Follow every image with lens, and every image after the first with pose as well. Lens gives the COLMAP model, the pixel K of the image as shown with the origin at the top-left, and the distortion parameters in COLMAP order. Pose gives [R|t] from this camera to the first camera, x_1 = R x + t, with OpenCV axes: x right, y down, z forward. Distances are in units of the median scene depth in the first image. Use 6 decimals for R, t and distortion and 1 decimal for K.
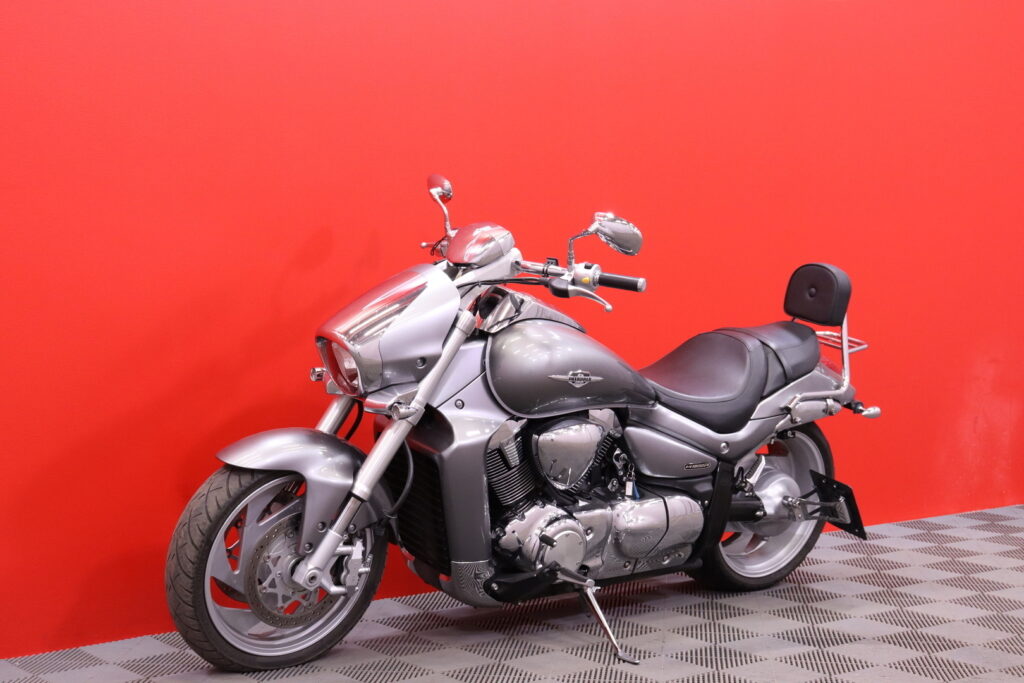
lens RADIAL K [[1705.4, 0, 513.1], [0, 1705.4, 341.5], [0, 0, 1]] dist [-0.004301, 0.000000]
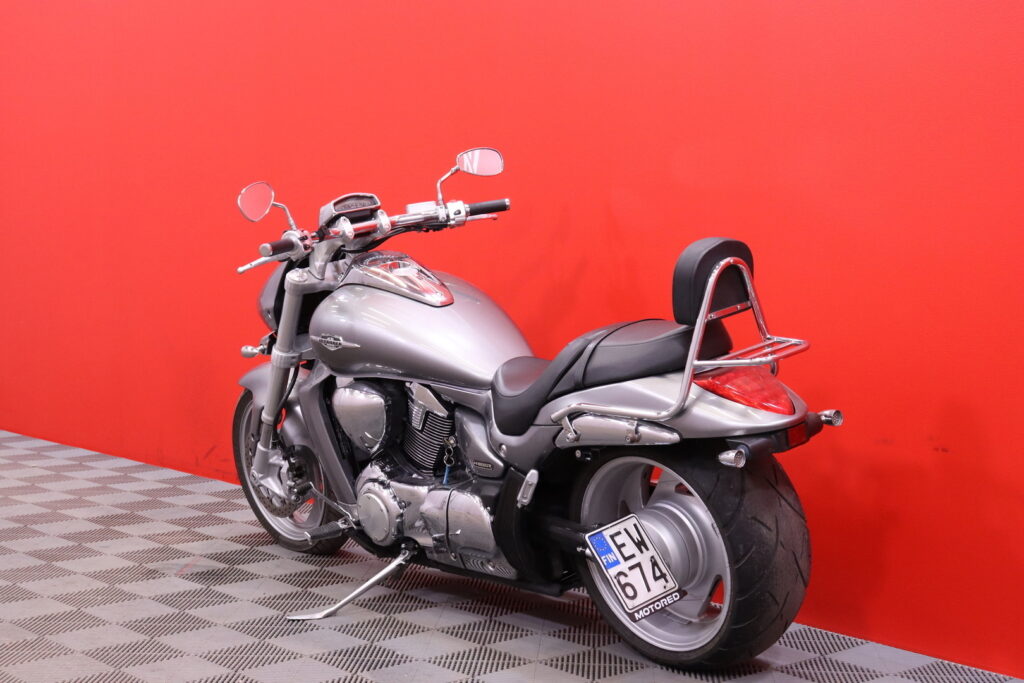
lens RADIAL K [[1608.5, 0, 512.4], [0, 1608.5, 344.1], [0, 0, 1]] dist [0.007087, 0.000000]
pose [[0.037143, 0.061534, -0.997414, 0.977675], [-0.072032, 0.995671, 0.058744, -0.040675], [0.996711, 0.069663, 0.041415, 1.025630]]
